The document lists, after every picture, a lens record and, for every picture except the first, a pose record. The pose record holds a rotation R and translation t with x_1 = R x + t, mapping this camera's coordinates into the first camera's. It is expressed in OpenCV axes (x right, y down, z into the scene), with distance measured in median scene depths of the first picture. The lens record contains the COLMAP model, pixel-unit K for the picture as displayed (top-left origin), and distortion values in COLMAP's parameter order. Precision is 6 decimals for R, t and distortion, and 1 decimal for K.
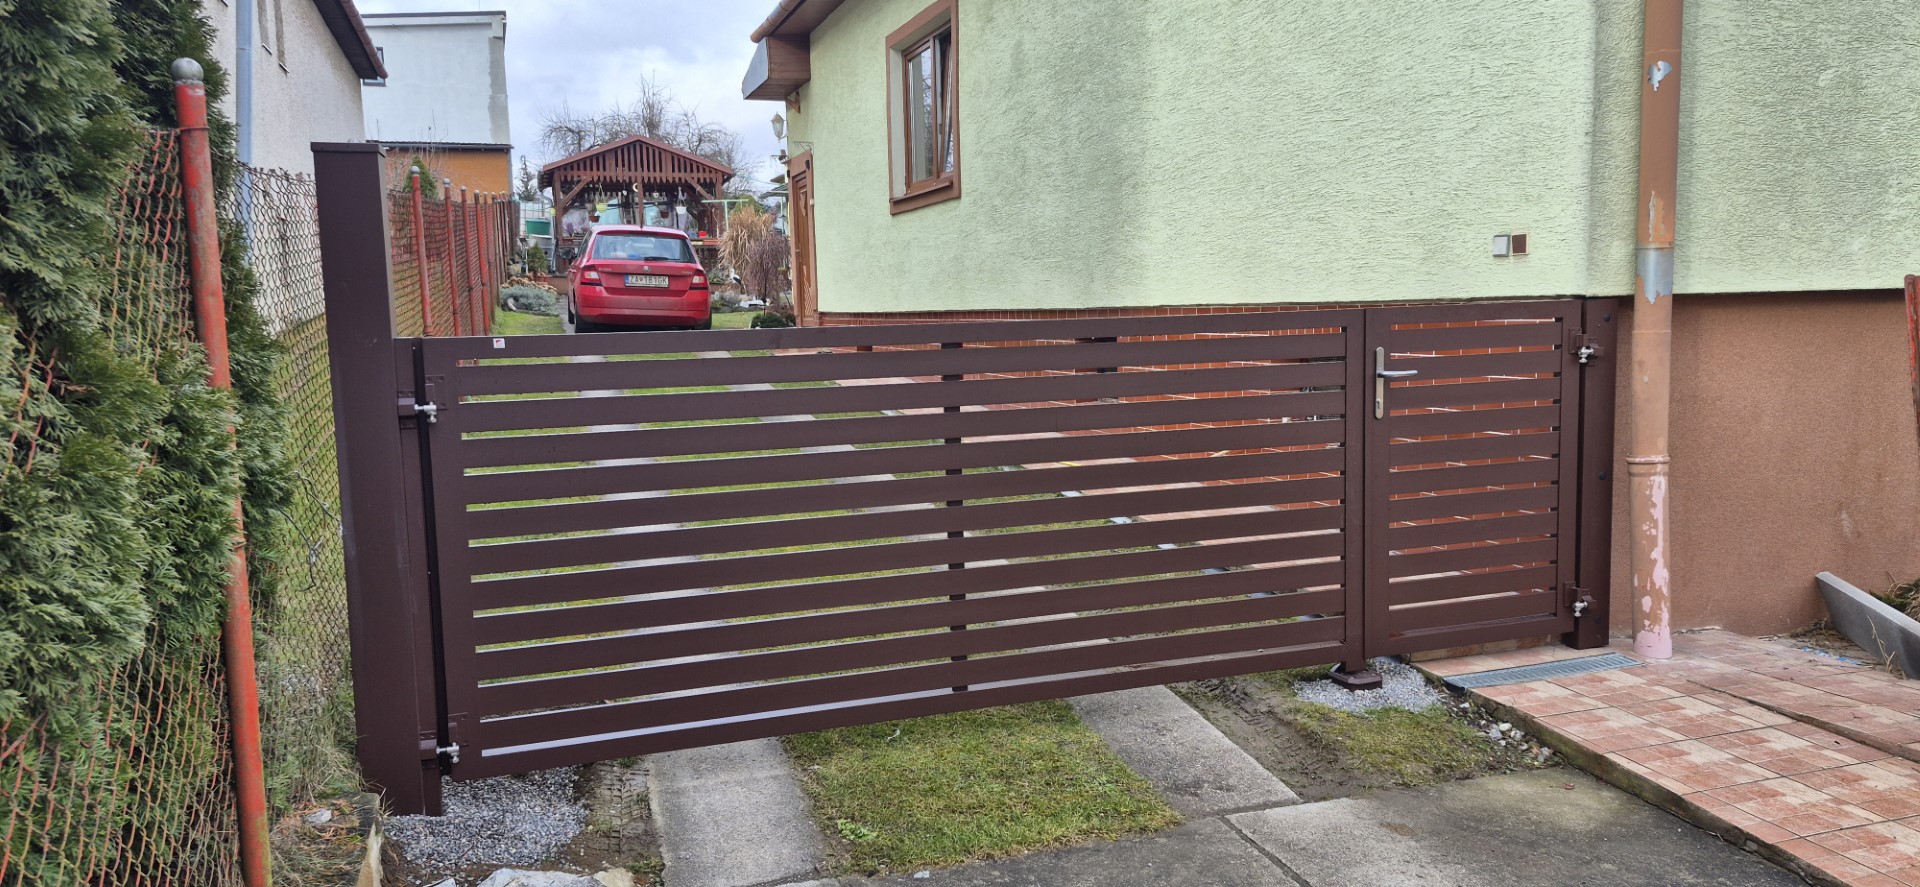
lens RADIAL K [[1321.7, 0, 954.4], [0, 1321.7, 453.2], [0, 0, 1]] dist [0.084793, -0.083461]
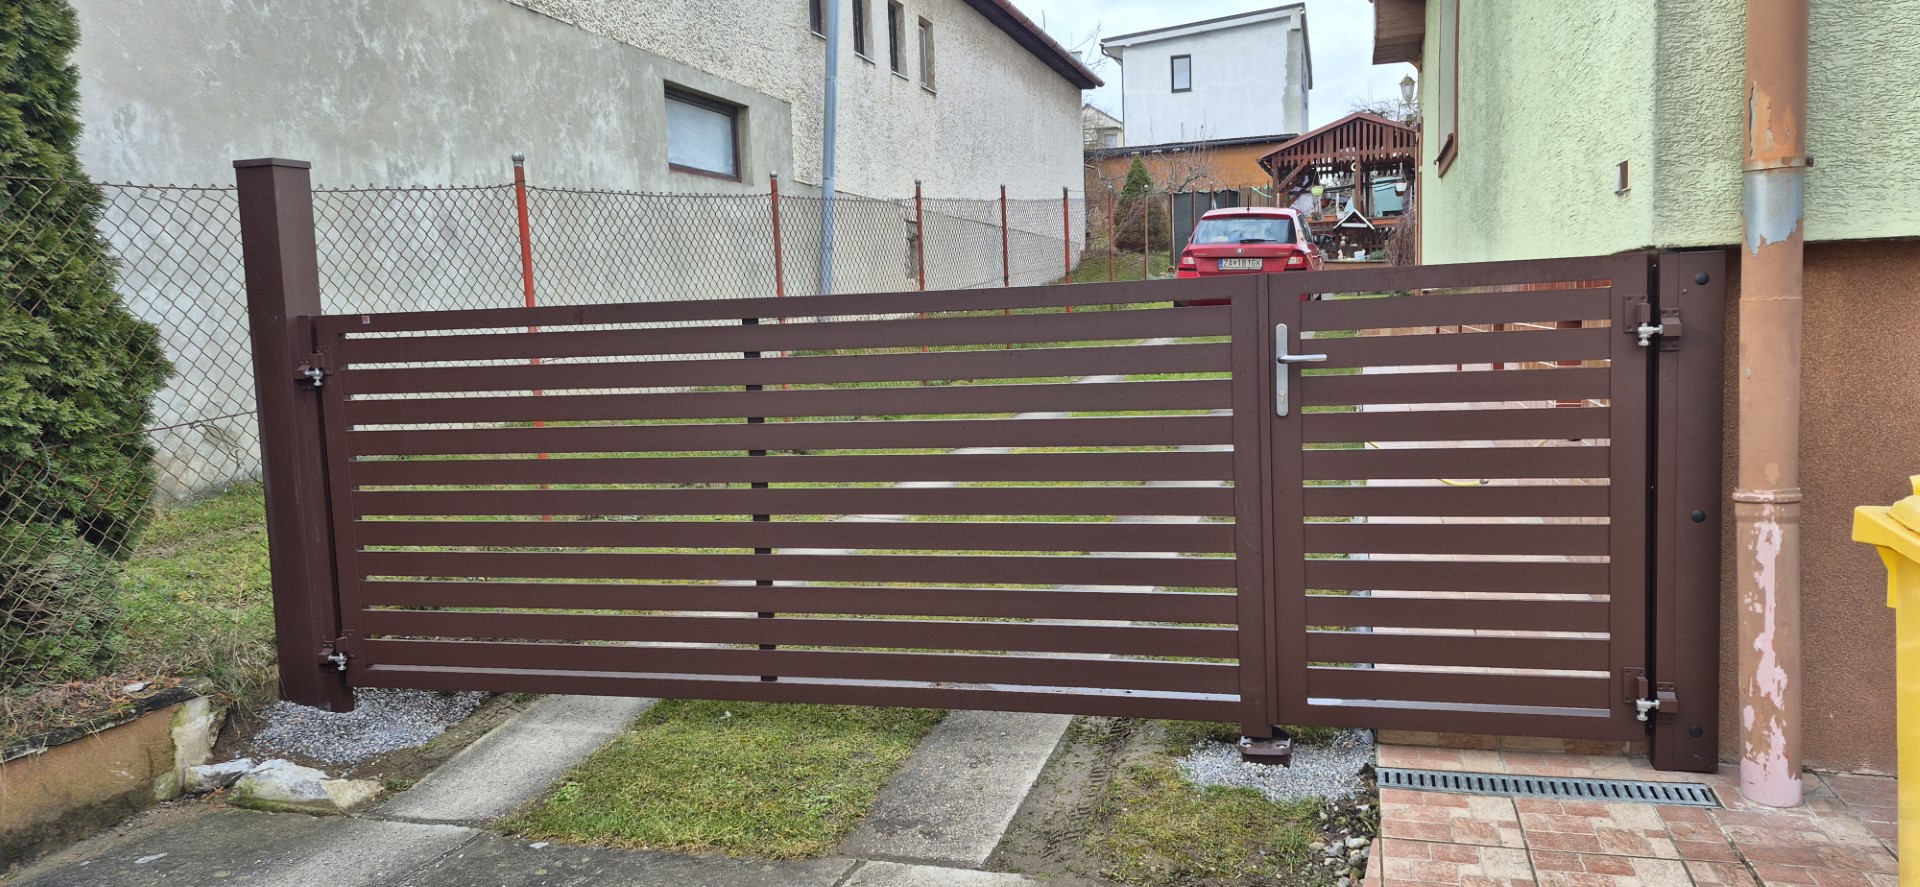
lens RADIAL K [[1323.6, 0, 960.0], [0, 1323.6, 443.5], [0, 0, 1]] dist [0.107776, -0.129913]
pose [[0.820424, 0.048611, -0.569685, 0.590391], [-0.047152, 0.998738, 0.017317, -0.014360], [0.569807, 0.012654, 0.821681, 0.251755]]
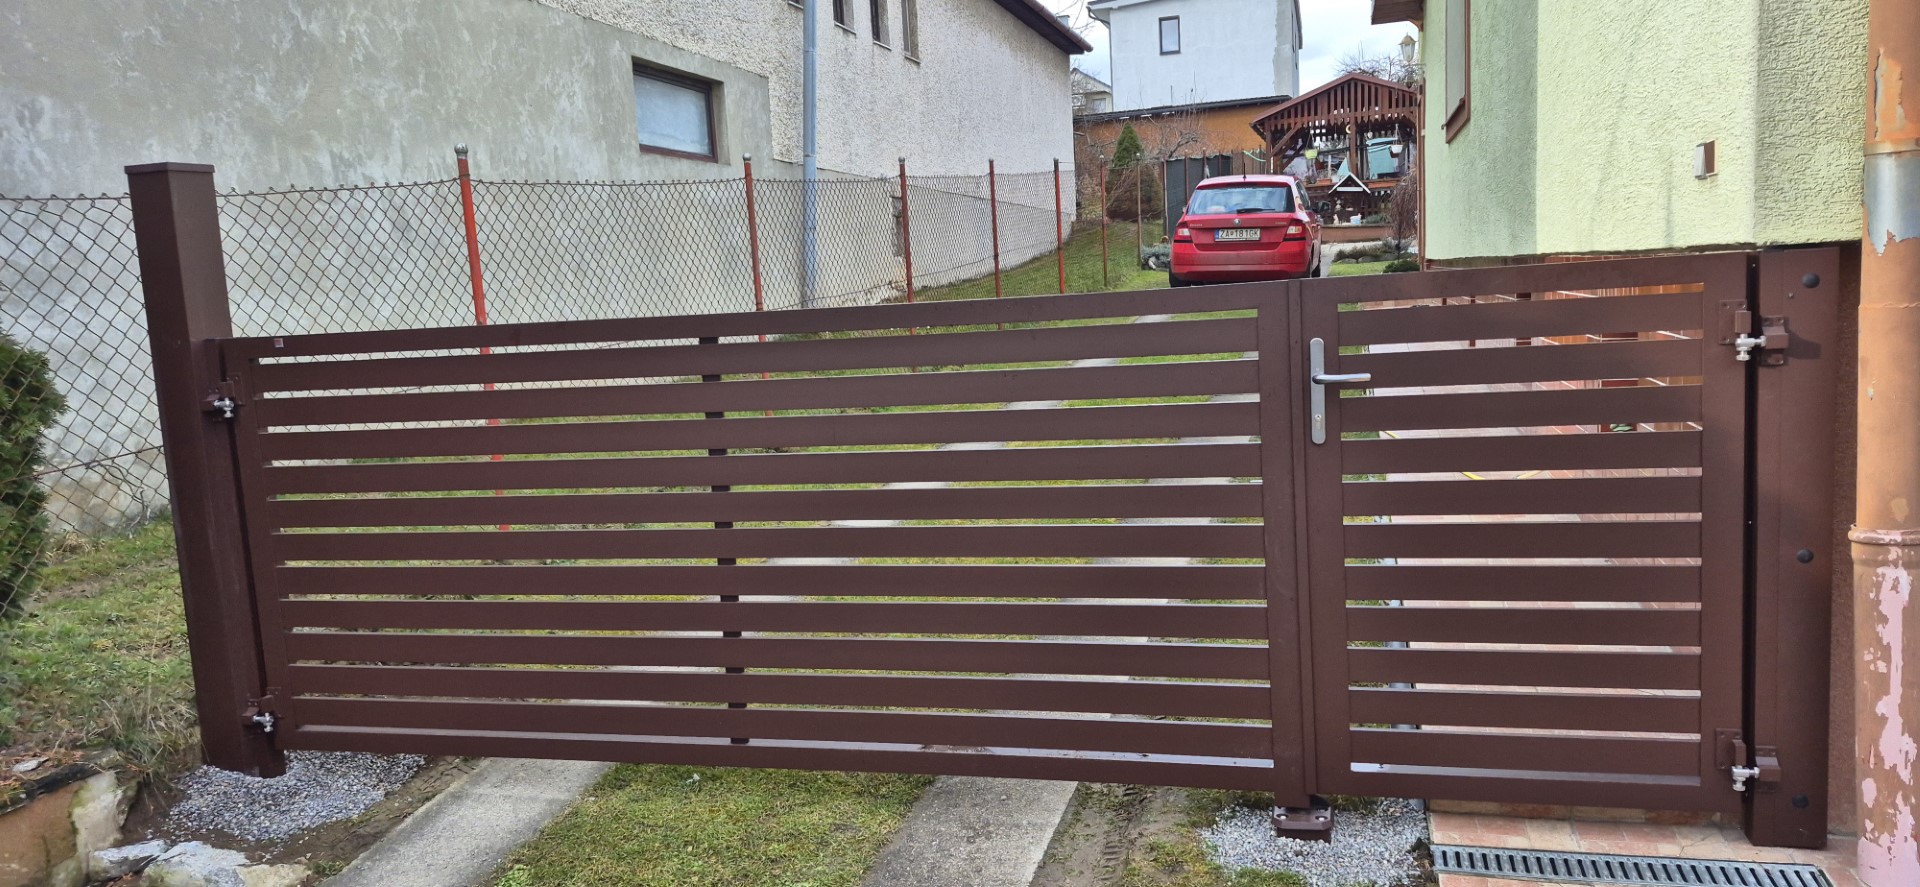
lens RADIAL K [[1321.7, 0, 954.4], [0, 1321.7, 453.2], [0, 0, 1]] dist [0.084793, -0.083461]
pose [[0.821872, 0.050047, -0.567470, 0.534074], [-0.027460, 0.998456, 0.048287, -0.047560], [0.569011, -0.024103, 0.821977, 0.335347]]
